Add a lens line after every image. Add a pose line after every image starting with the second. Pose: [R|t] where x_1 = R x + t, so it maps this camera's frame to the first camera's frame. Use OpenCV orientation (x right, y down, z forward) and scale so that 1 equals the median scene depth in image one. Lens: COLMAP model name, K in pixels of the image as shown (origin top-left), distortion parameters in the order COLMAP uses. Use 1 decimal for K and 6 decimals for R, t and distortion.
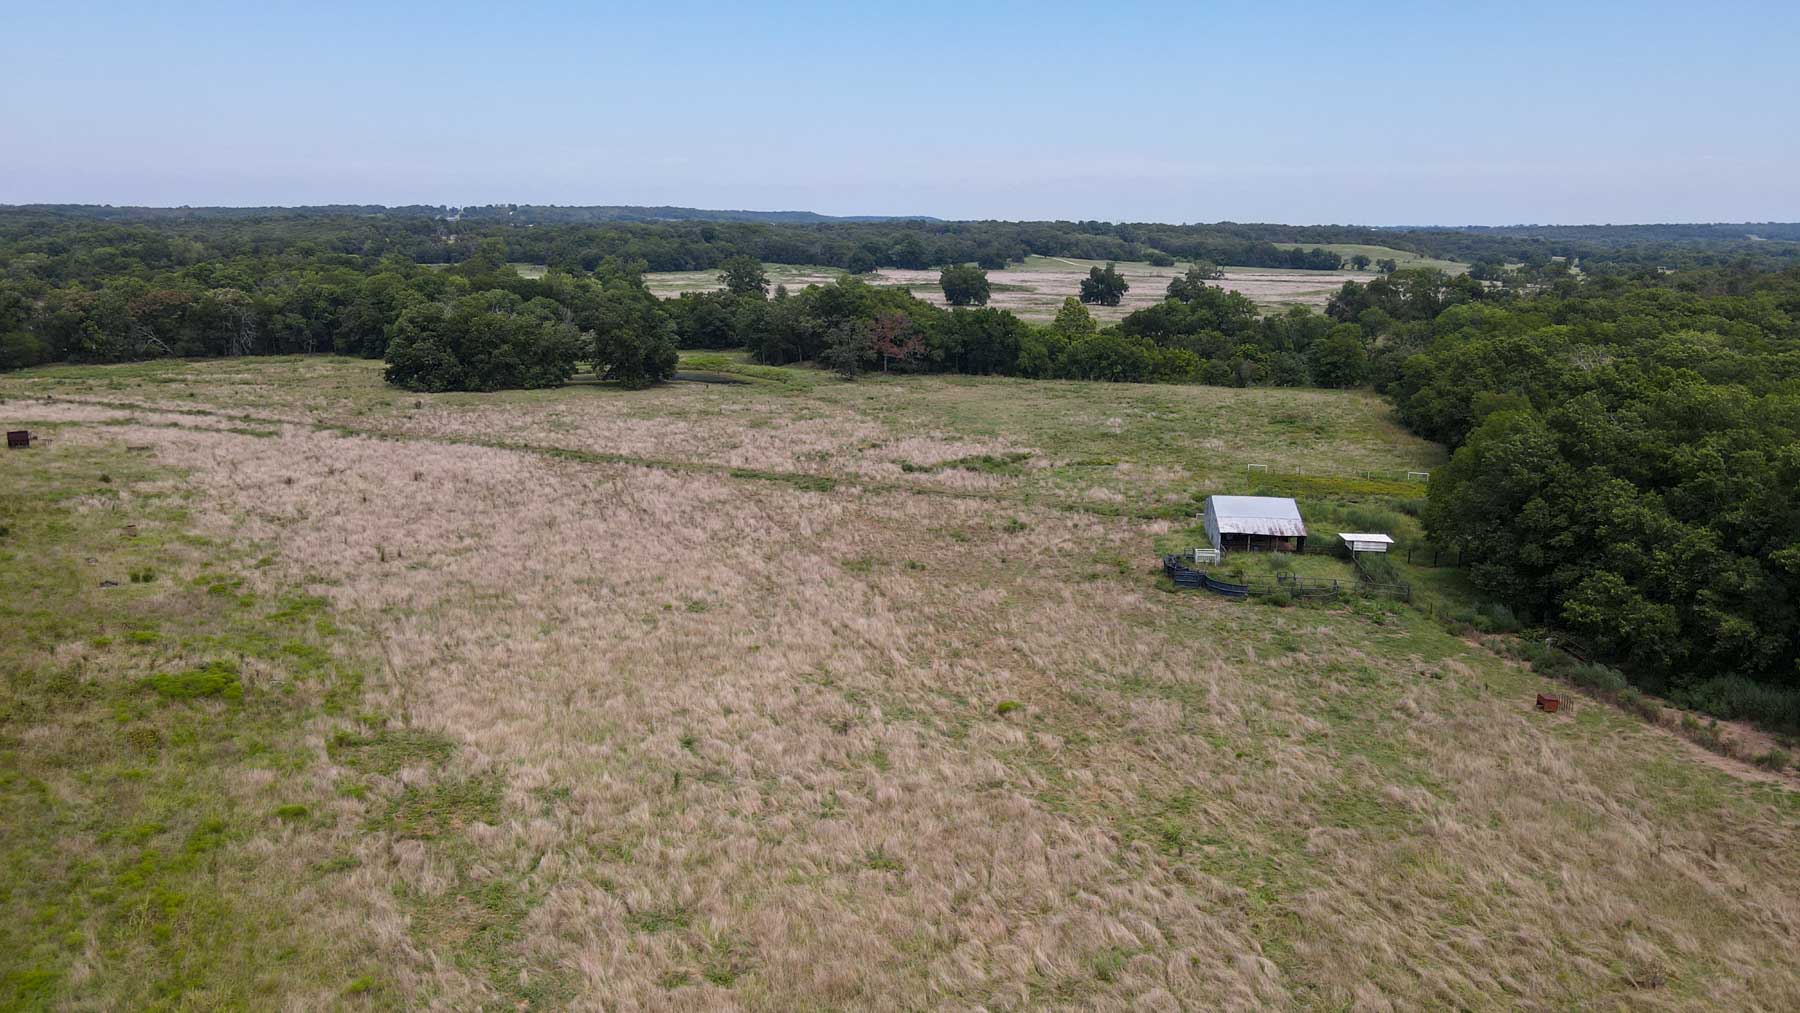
lens RADIAL K [[1333.6, 0, 907.4], [0, 1333.6, 507.7], [0, 0, 1]] dist [0.002671, 0.016732]
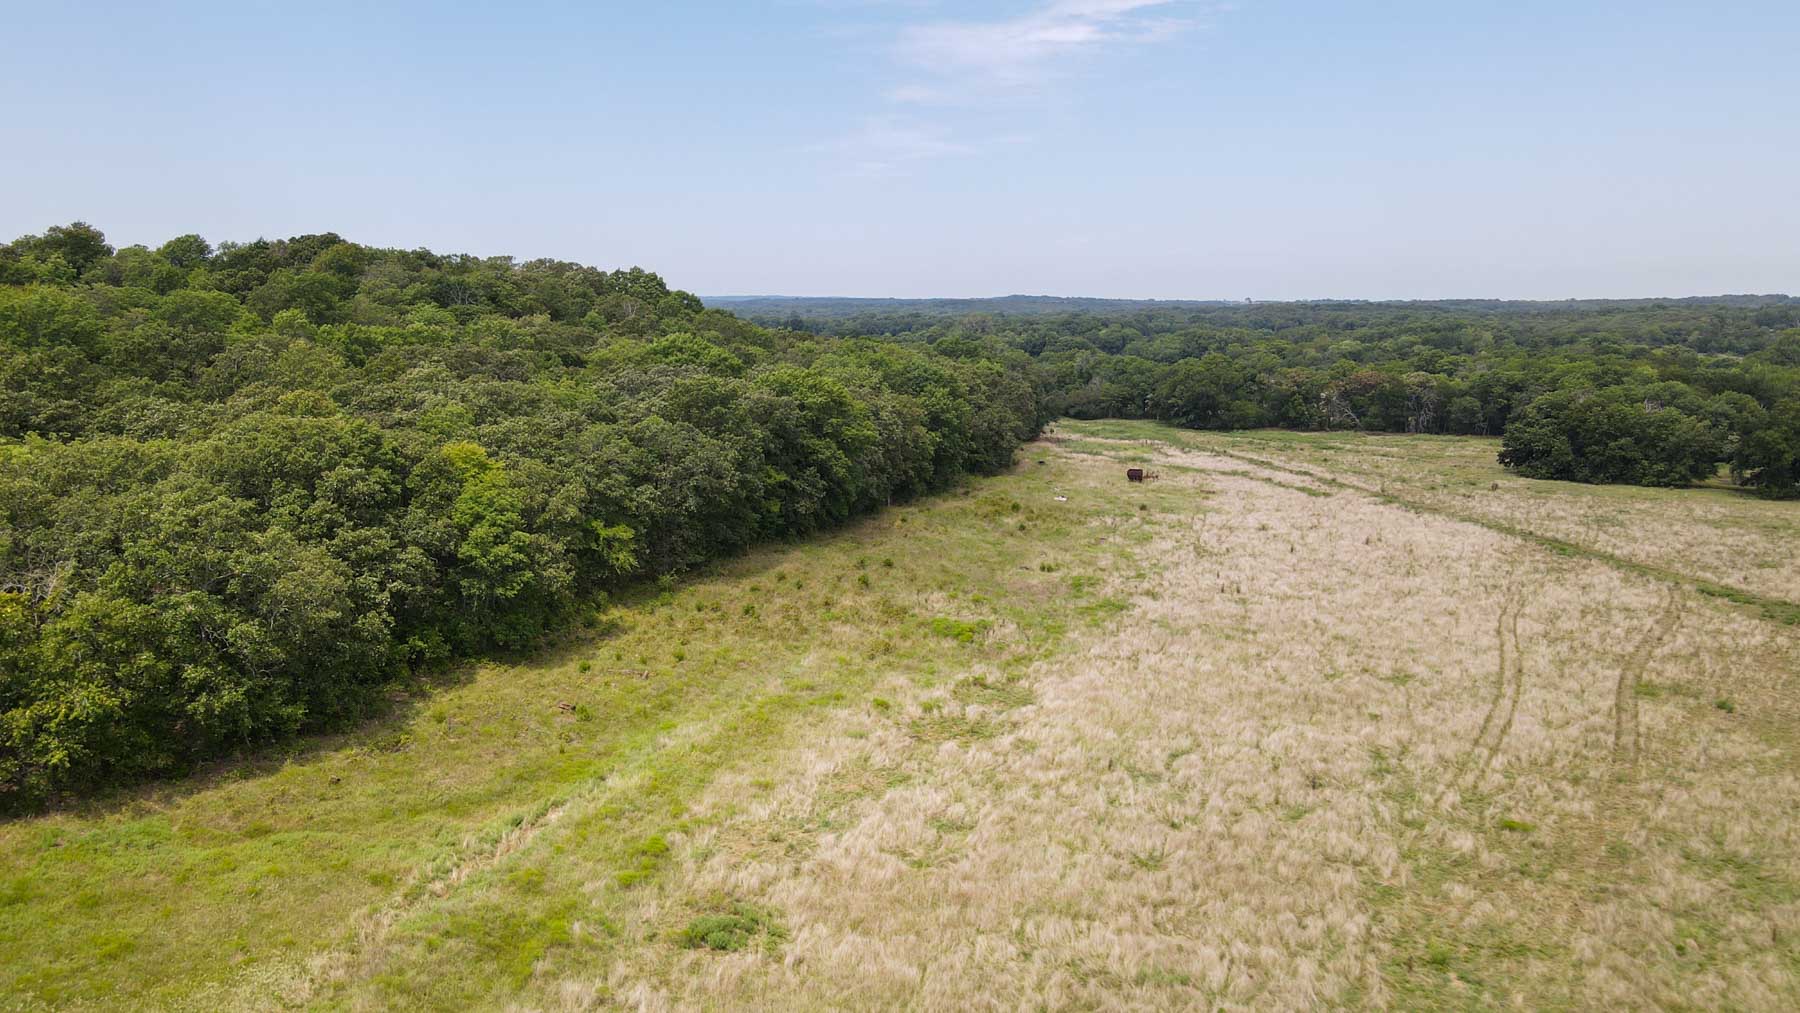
lens RADIAL K [[1333.6, 0, 903.2], [0, 1333.6, 504.7], [0, 0, 1]] dist [0.002671, 0.016732]
pose [[0.545847, 0.113804, -0.830120, 0.205604], [-0.171025, 0.985008, 0.022580, -0.007820], [0.820245, 0.129646, 0.557127, 0.047894]]
